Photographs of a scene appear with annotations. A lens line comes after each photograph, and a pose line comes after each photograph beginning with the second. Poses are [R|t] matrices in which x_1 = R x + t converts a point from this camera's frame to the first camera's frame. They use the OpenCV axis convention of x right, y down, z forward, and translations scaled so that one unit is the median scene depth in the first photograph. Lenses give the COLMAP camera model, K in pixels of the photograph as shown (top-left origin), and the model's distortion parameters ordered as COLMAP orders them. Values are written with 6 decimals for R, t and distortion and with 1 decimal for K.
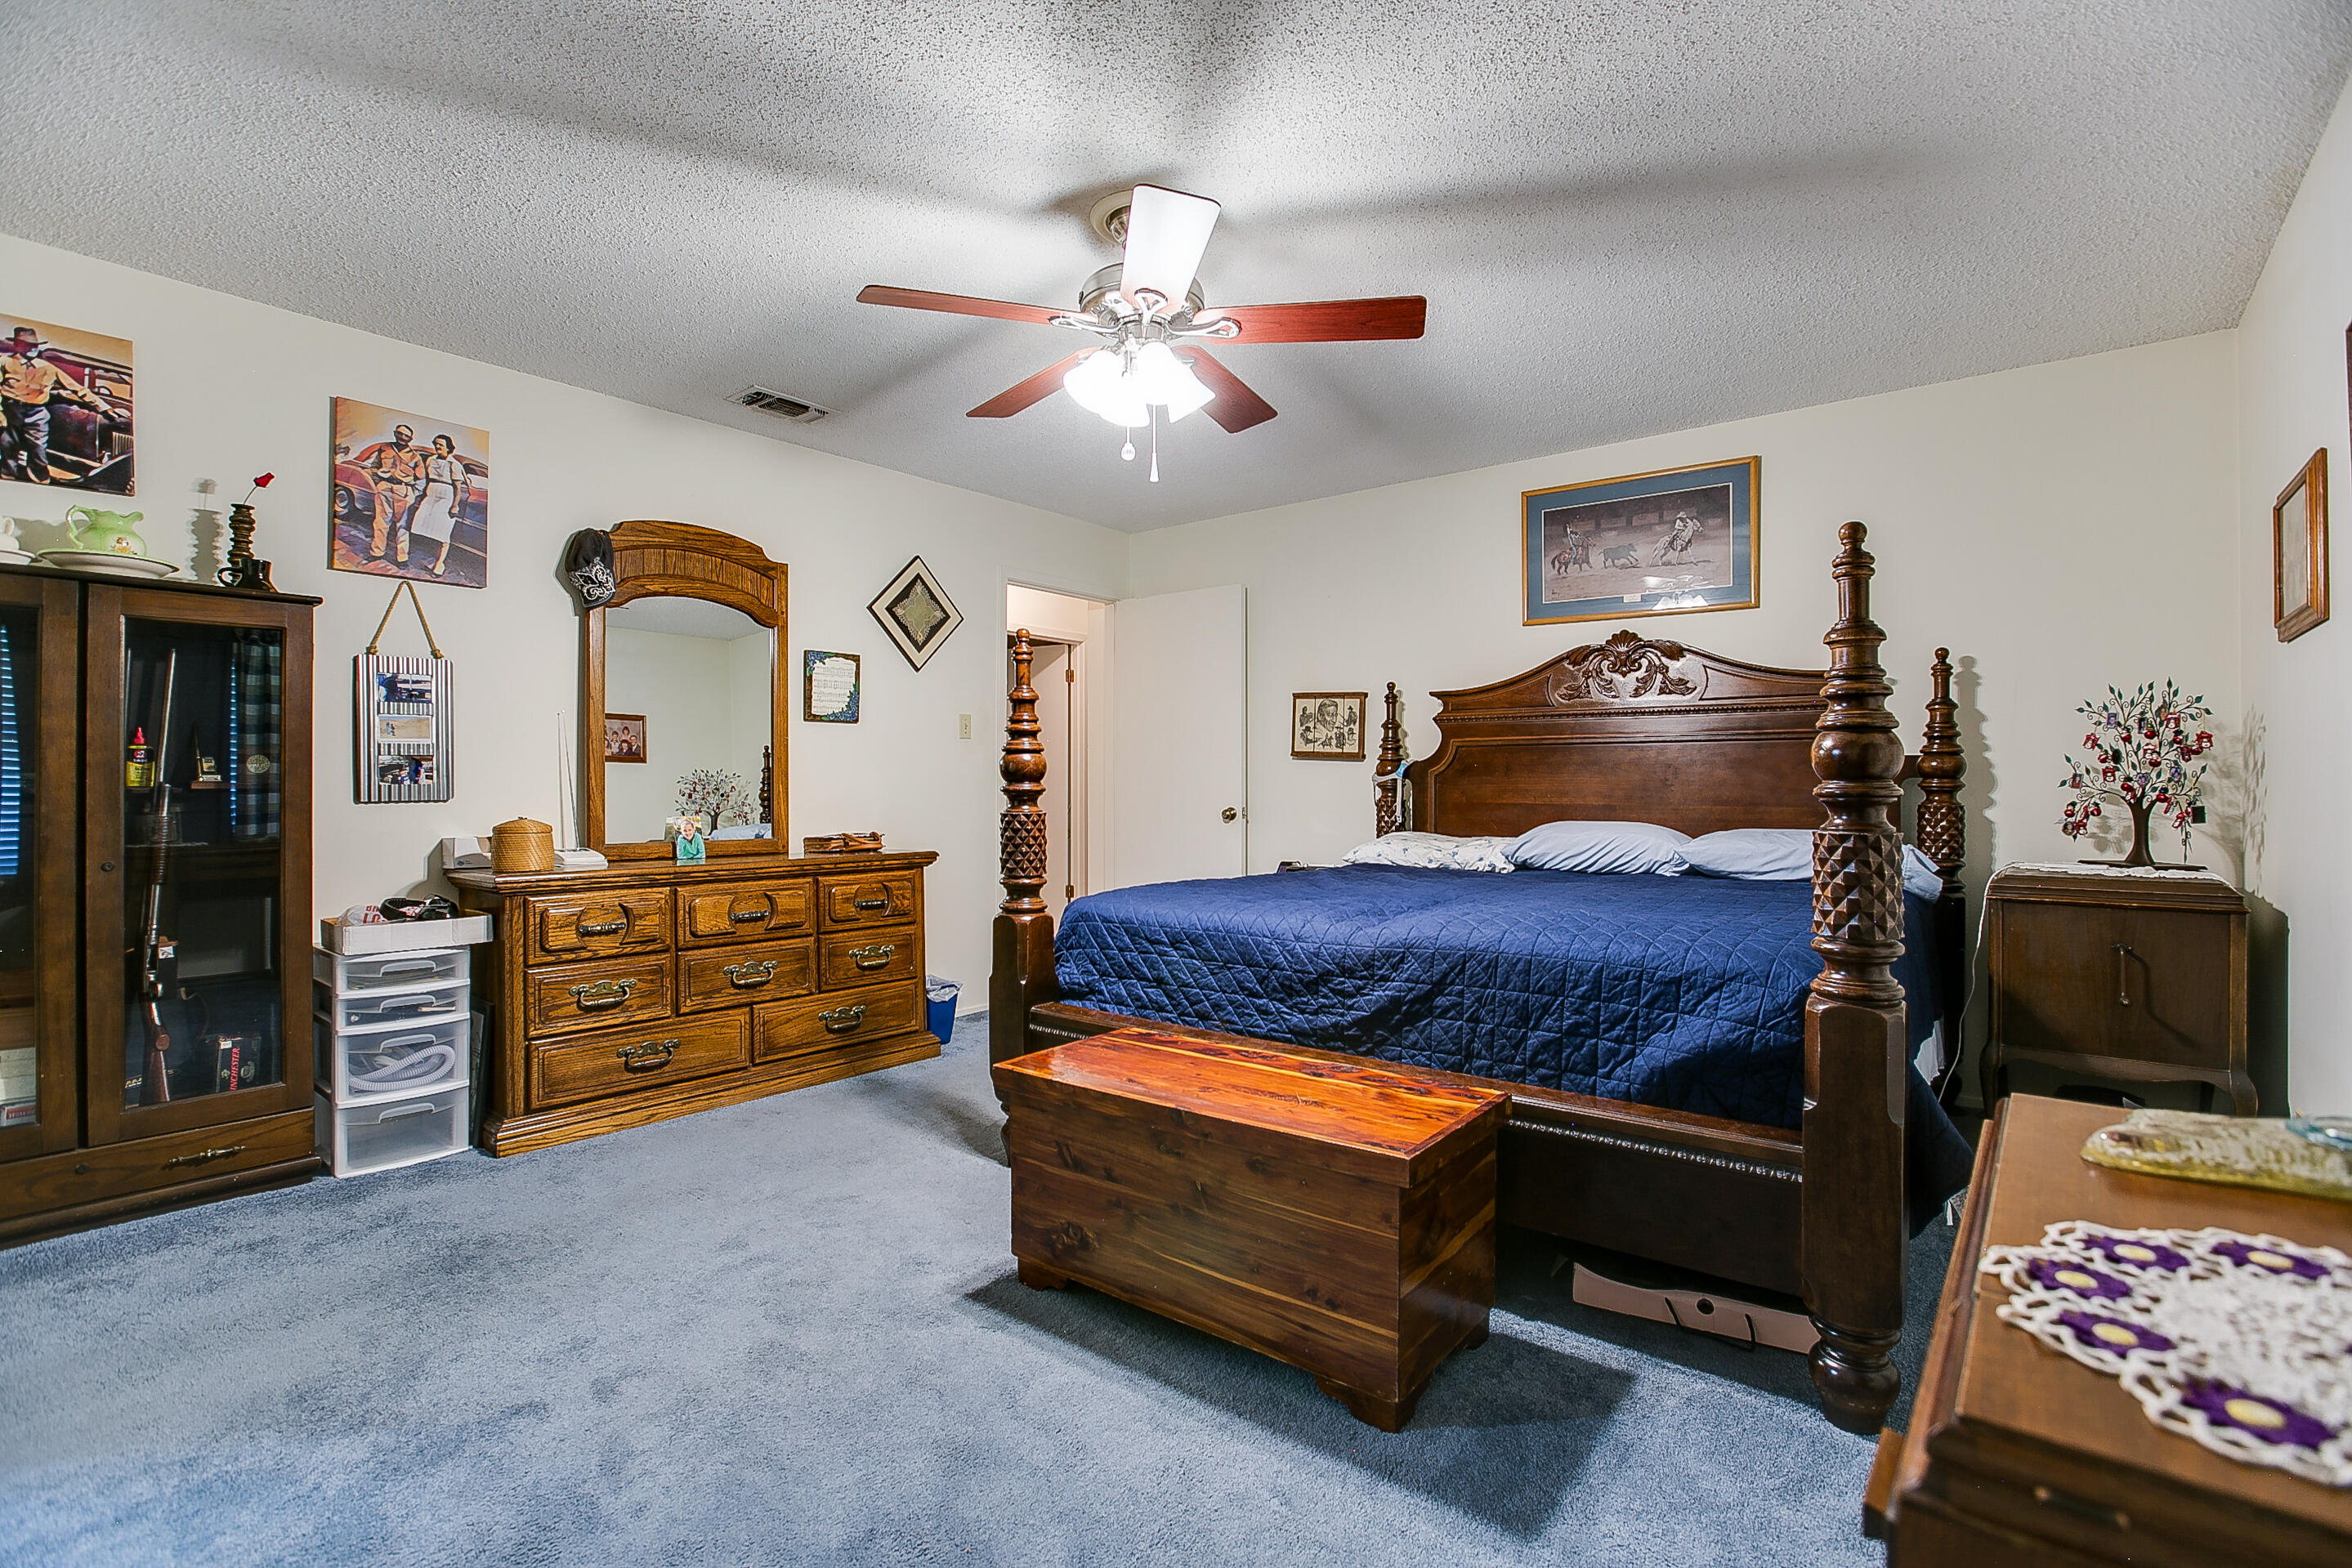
lens RADIAL K [[1072.7, 0, 1170.6], [0, 1072.7, 786.3], [0, 0, 1]] dist [-0.036200, 0.000323]
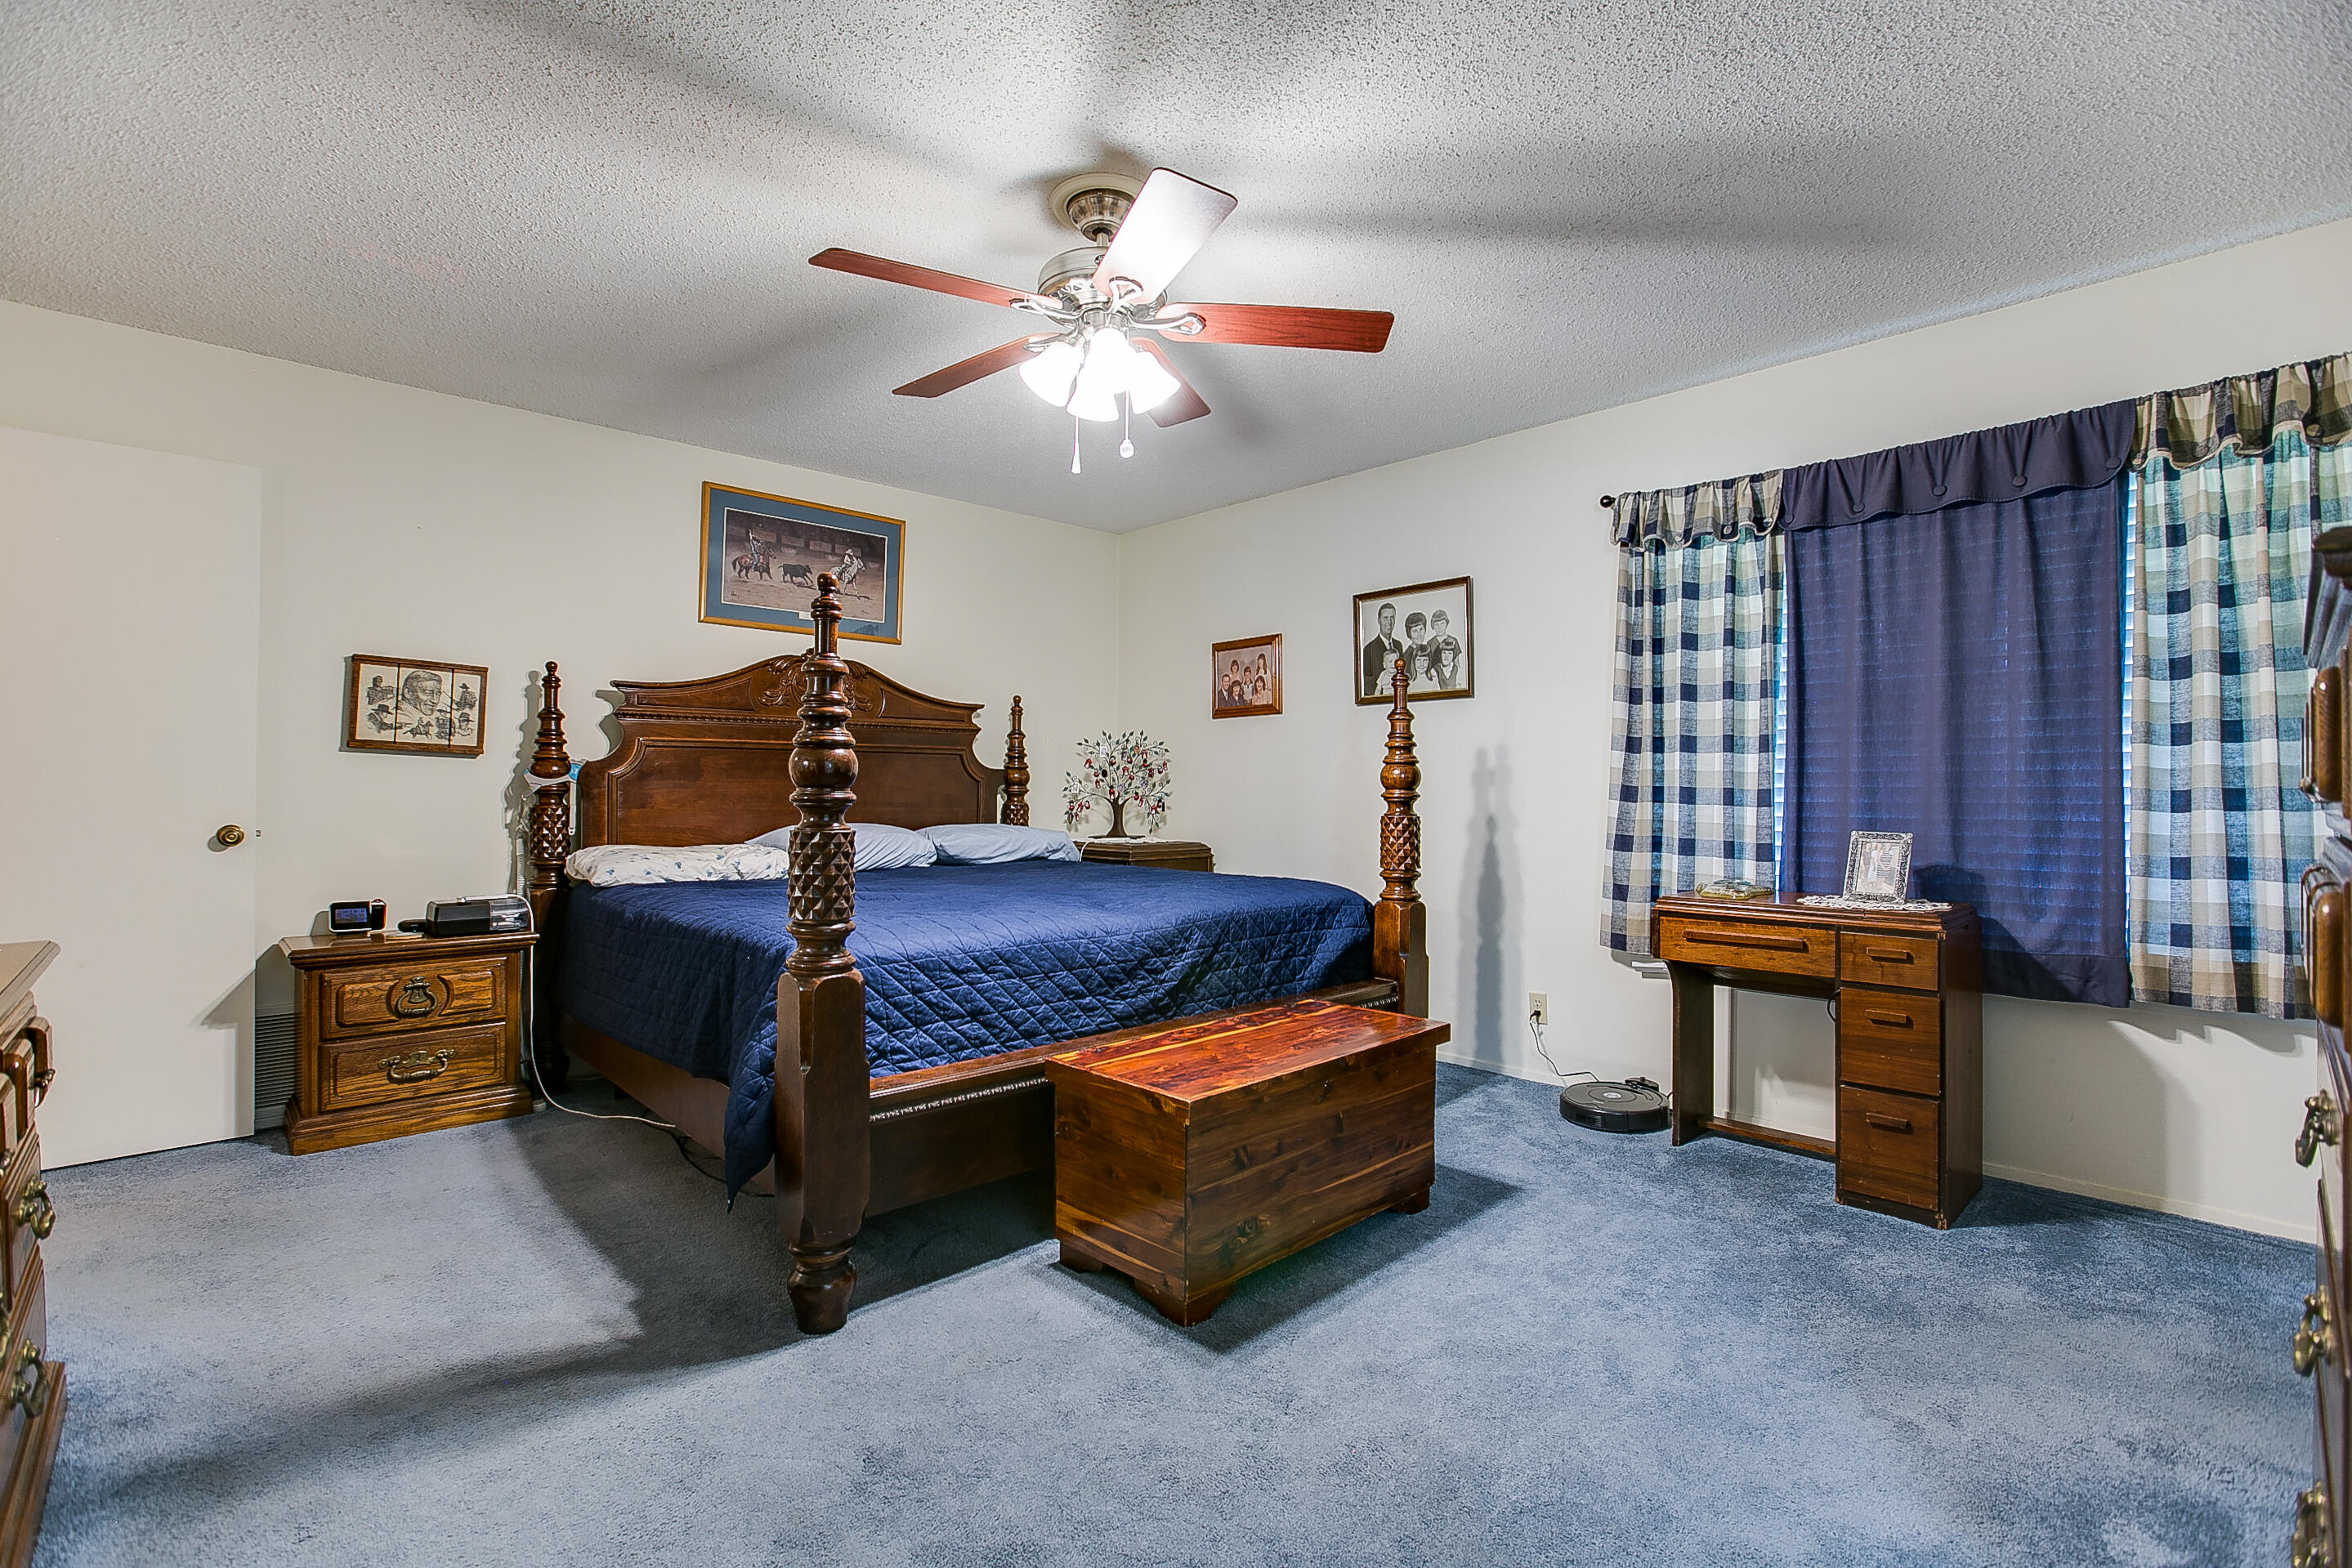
lens RADIAL K [[1072.7, 0, 1170.6], [0, 1072.7, 786.3], [0, 0, 1]] dist [-0.036200, 0.000323]
pose [[0.145703, 0.003100, 0.989324, -0.779886], [-0.001787, 0.999994, -0.002870, -0.003049], [-0.989327, -0.001350, 0.145707, 0.644334]]
